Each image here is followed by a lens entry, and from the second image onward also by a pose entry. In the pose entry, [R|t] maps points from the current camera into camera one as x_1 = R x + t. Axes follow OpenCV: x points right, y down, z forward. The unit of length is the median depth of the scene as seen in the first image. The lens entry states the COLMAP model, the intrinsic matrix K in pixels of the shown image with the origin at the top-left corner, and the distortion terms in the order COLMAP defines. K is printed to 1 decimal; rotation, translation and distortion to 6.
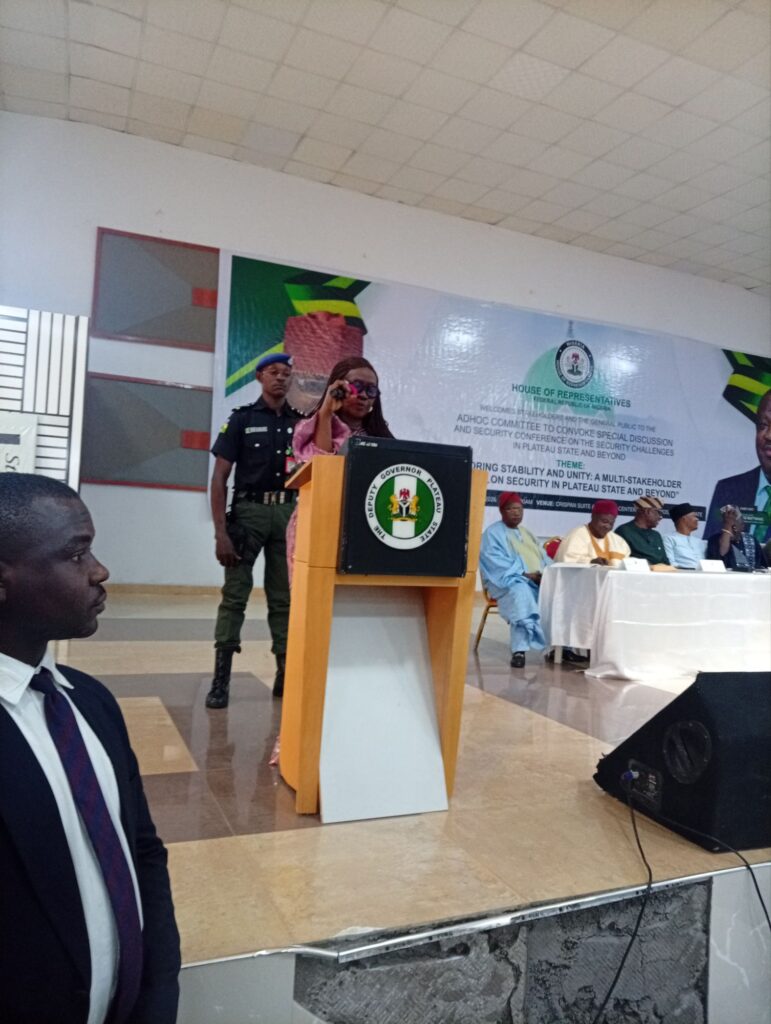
lens RADIAL K [[764.4, 0, 385.5], [0, 764.4, 512.0], [0, 0, 1]] dist [-0.008128, -0.008761]
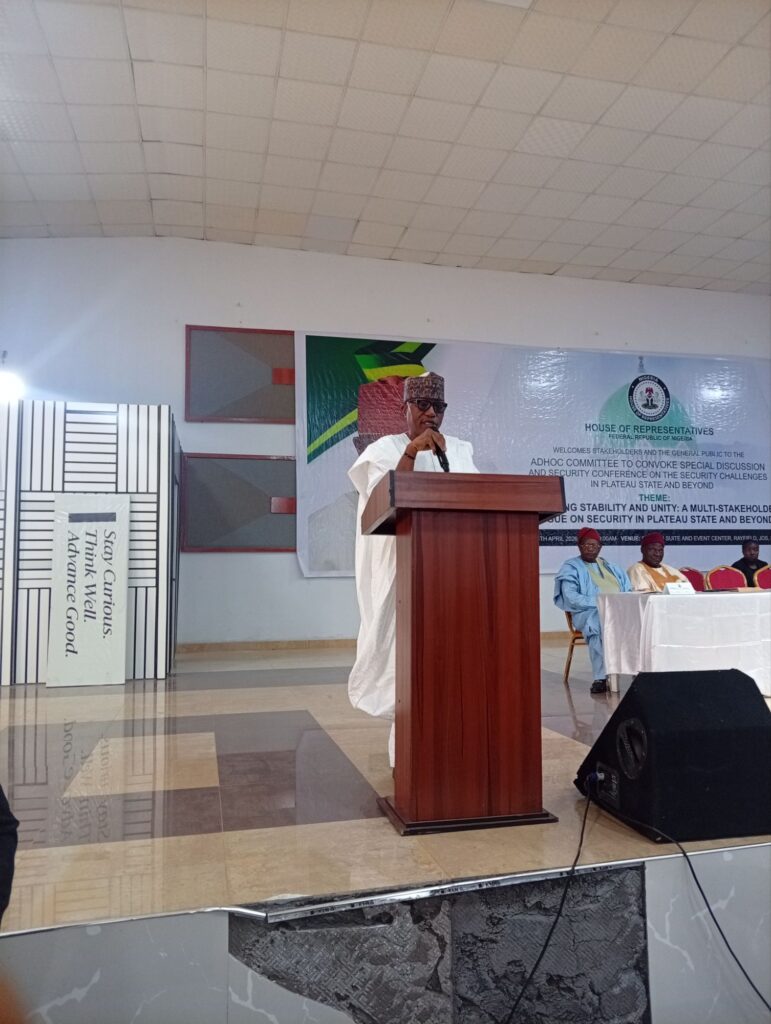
lens RADIAL K [[751.2, 0, 385.5], [0, 751.2, 512.0], [0, 0, 1]] dist [0.062157, -0.117607]
pose [[0.983433, -0.085027, -0.160095, 0.099676], [0.072897, 0.994111, -0.080184, 0.017895], [0.165970, 0.067185, 0.983839, -0.047182]]
